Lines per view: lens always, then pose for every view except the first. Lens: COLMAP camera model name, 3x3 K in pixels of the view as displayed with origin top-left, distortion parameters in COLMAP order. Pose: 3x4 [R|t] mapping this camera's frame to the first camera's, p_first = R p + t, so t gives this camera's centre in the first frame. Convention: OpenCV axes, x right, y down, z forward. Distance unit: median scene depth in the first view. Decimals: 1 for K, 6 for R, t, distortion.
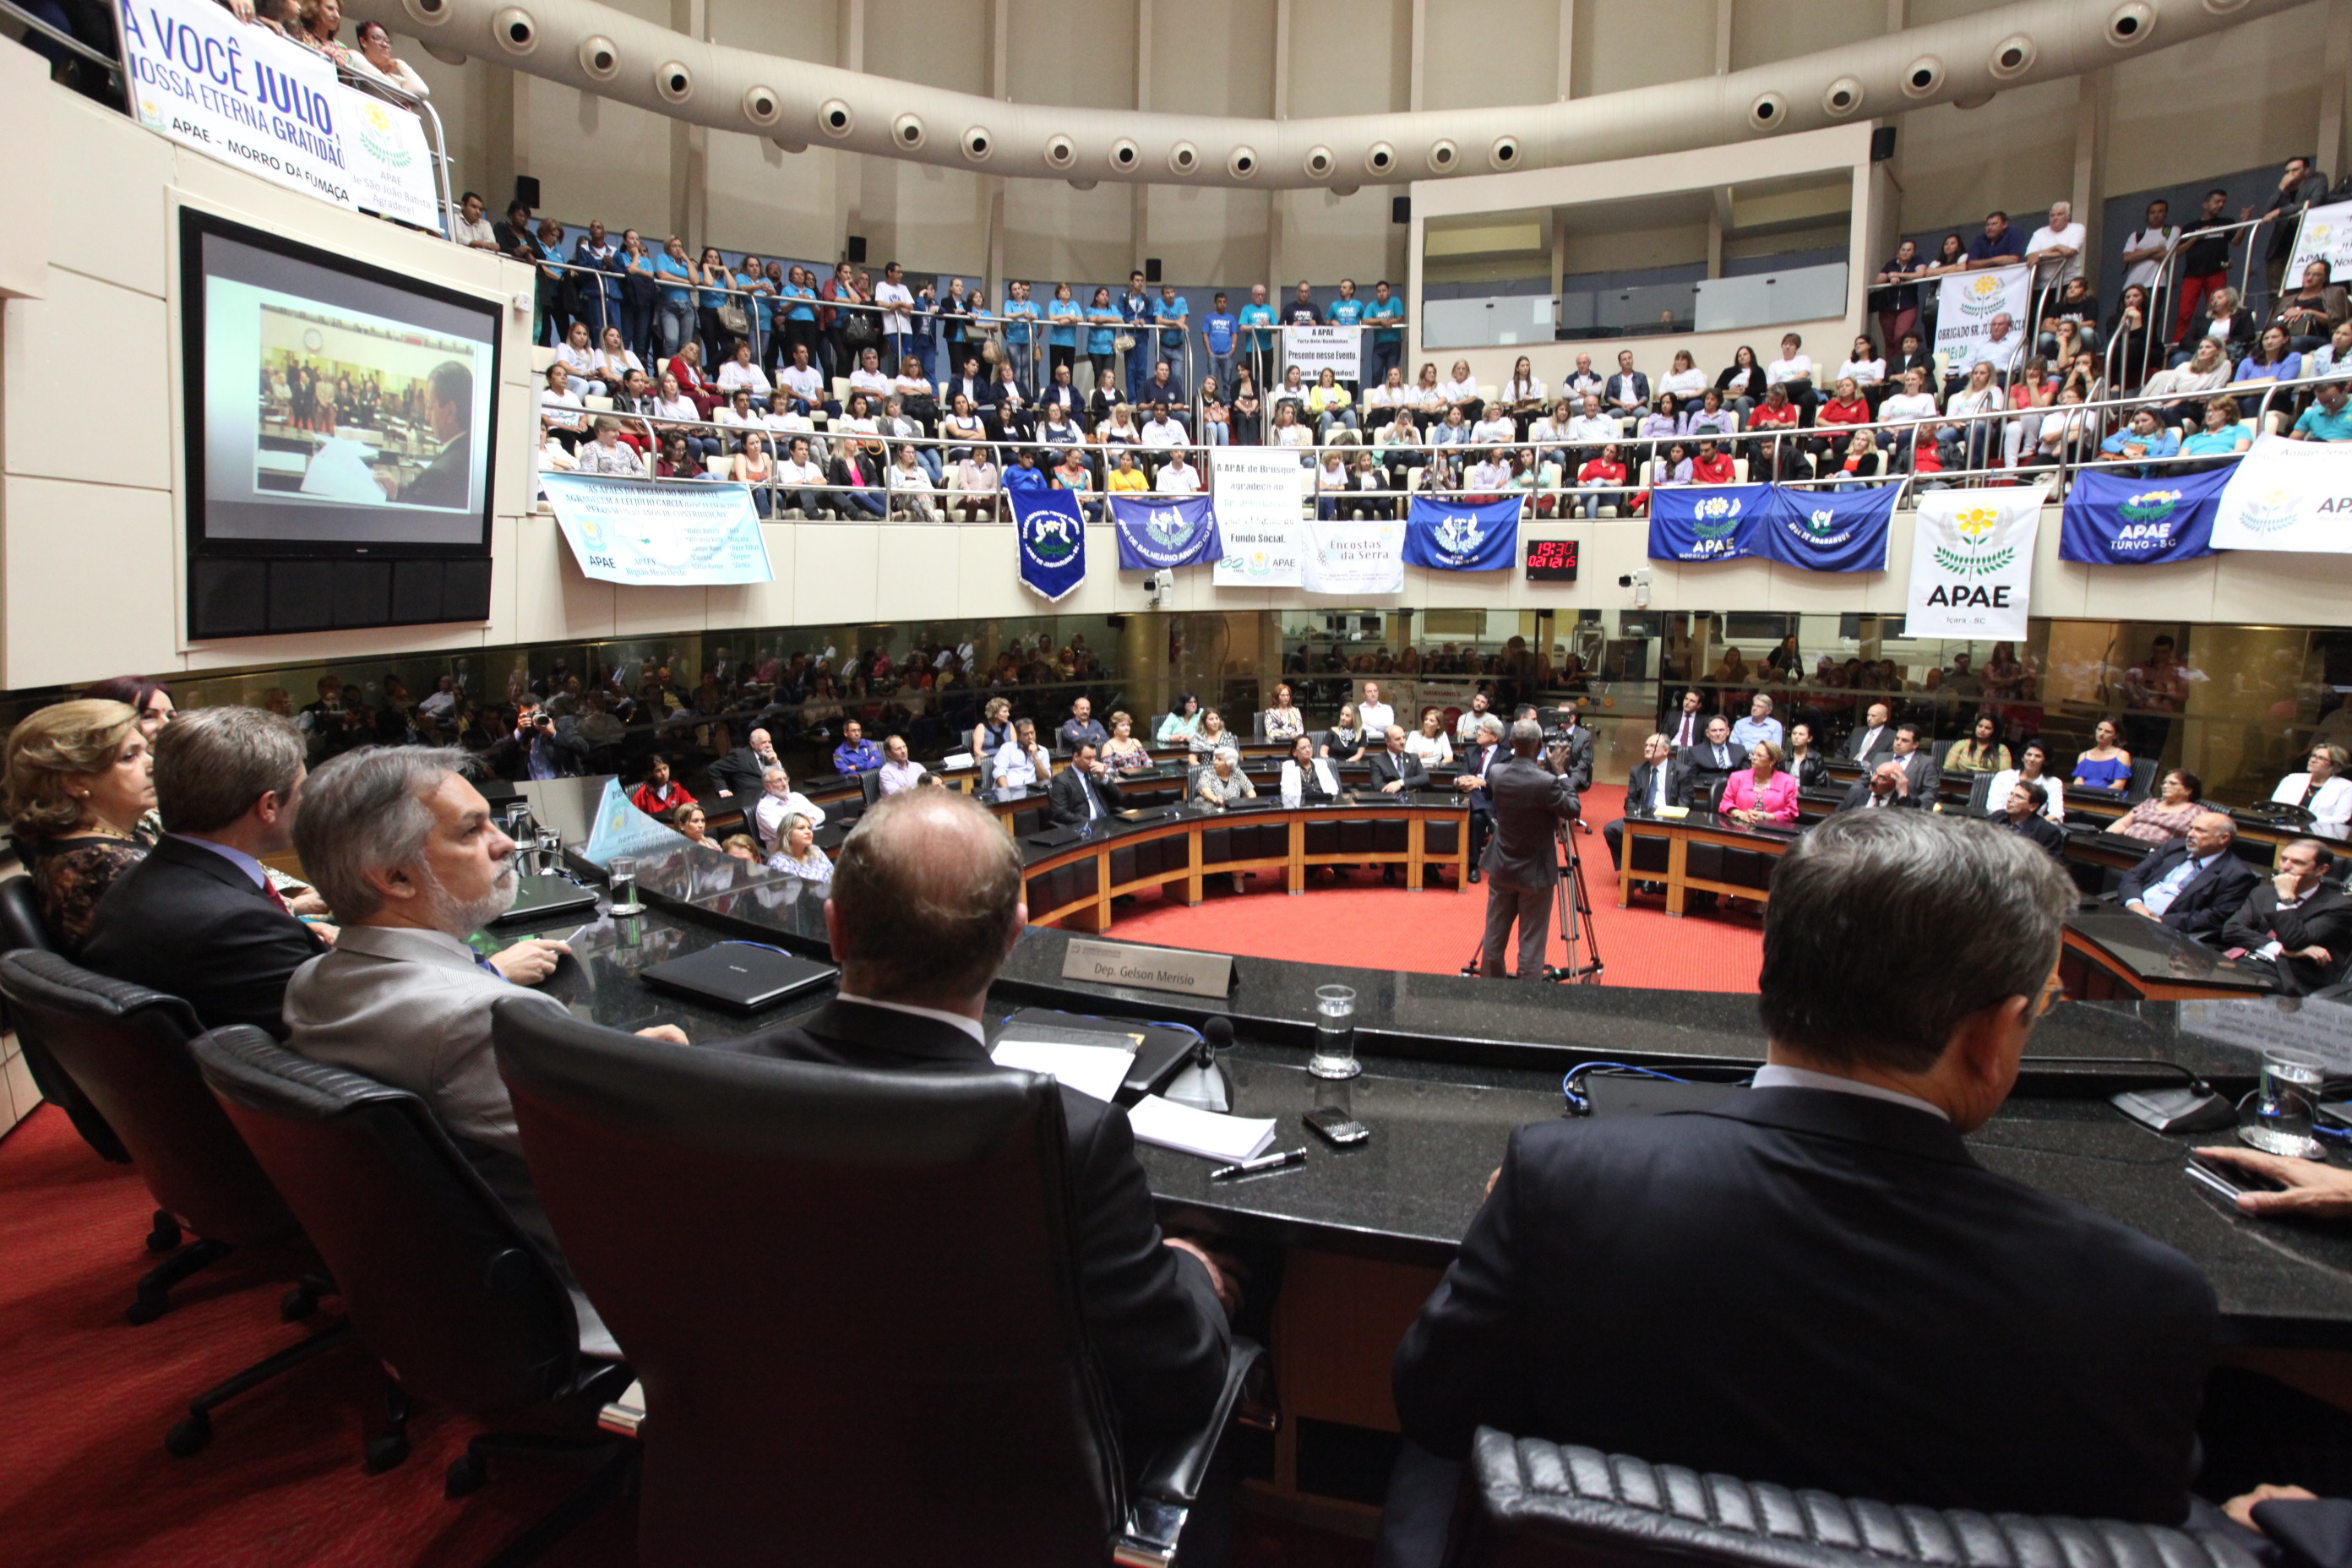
lens RADIAL K [[1147.9, 0, 1214.8], [0, 1147.9, 768.3], [0, 0, 1]] dist [0.001764, 0.004399]
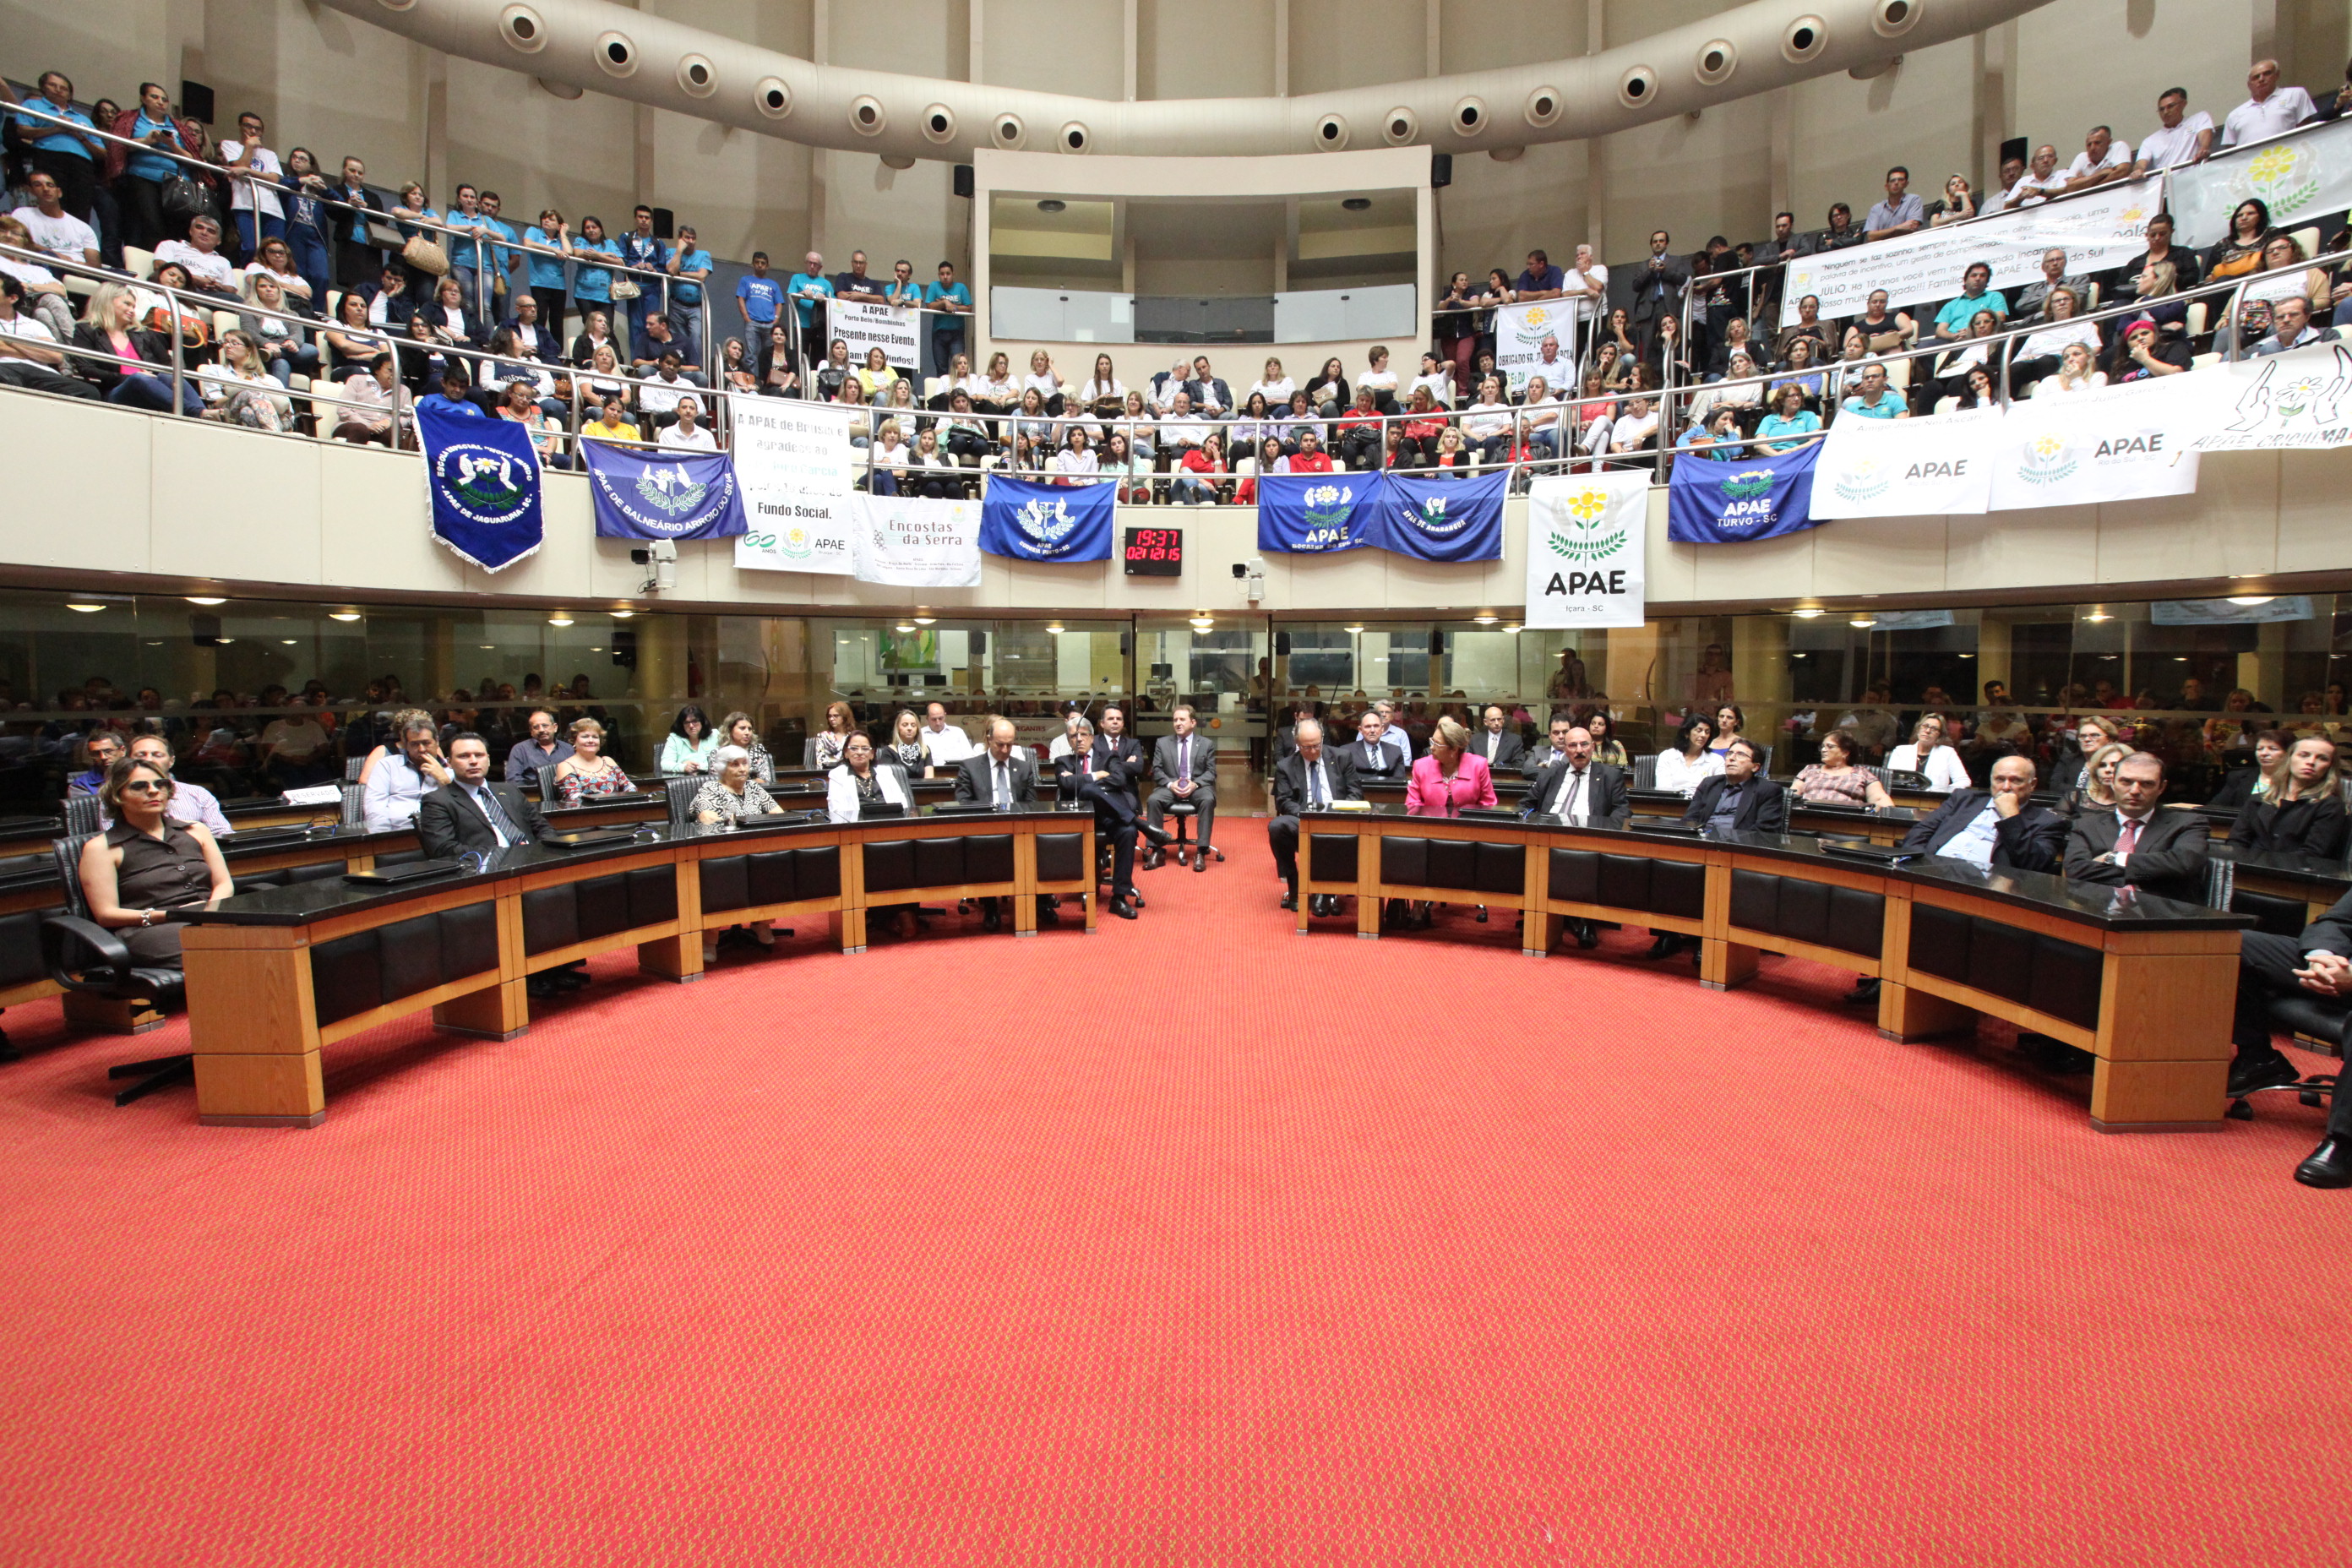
lens RADIAL K [[1089.1, 0, 1175.7], [0, 1089.1, 774.7], [0, 0, 1]] dist [-0.034015, 0.012093]
pose [[0.937864, -0.022090, 0.346298, 0.022695], [0.049806, 0.996208, -0.071339, 0.046706], [-0.343409, 0.084154, 0.935408, 0.251776]]
